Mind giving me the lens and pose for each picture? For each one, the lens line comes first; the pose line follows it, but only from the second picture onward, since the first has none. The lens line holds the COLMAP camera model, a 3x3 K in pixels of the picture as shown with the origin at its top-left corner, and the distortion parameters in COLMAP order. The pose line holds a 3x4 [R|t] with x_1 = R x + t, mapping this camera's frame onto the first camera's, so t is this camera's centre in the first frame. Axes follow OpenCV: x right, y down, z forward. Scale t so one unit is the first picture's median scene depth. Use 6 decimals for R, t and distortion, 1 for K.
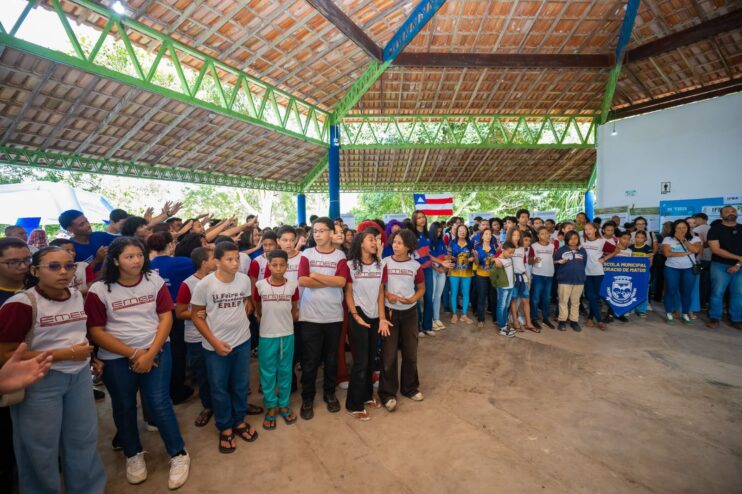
lens RADIAL K [[332.8, 0, 372.1], [0, 332.8, 239.1], [0, 0, 1]] dist [-0.051281, 0.014736]
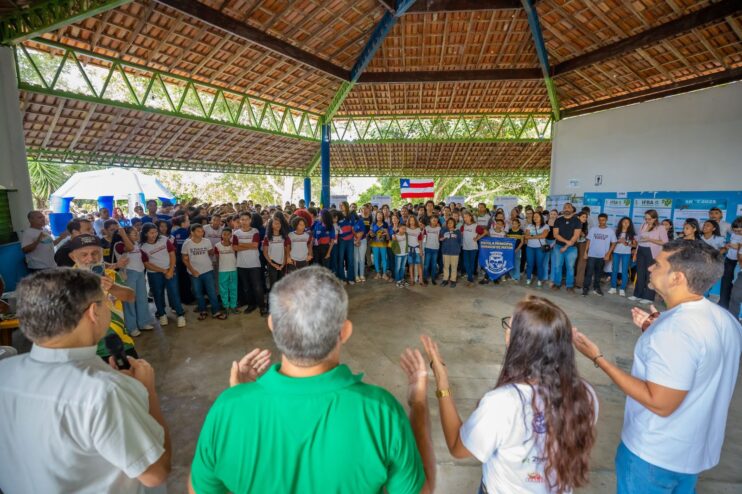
lens RADIAL K [[328.5, 0, 372.4], [0, 328.5, 233.3], [0, 0, 1]] dist [-0.055517, 0.015099]
pose [[0.992686, 0.031292, -0.116602, 0.284001], [-0.023515, 0.997443, 0.067484, -0.030389], [0.118415, -0.064249, 0.990883, -0.293346]]
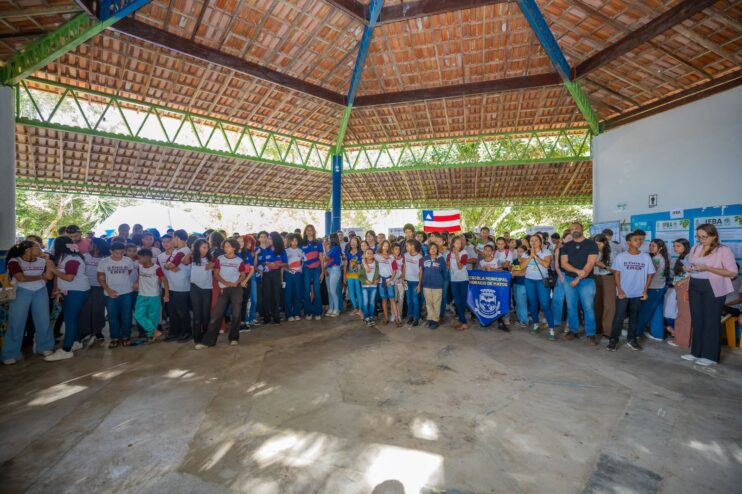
lens RADIAL K [[328.5, 0, 372.4], [0, 328.5, 233.3], [0, 0, 1]] dist [-0.055517, 0.015099]
pose [[0.950918, 0.010412, -0.309268, 0.504516], [-0.028777, 0.998078, -0.054880, 0.007534], [0.308103, 0.061086, 0.949390, -0.111706]]
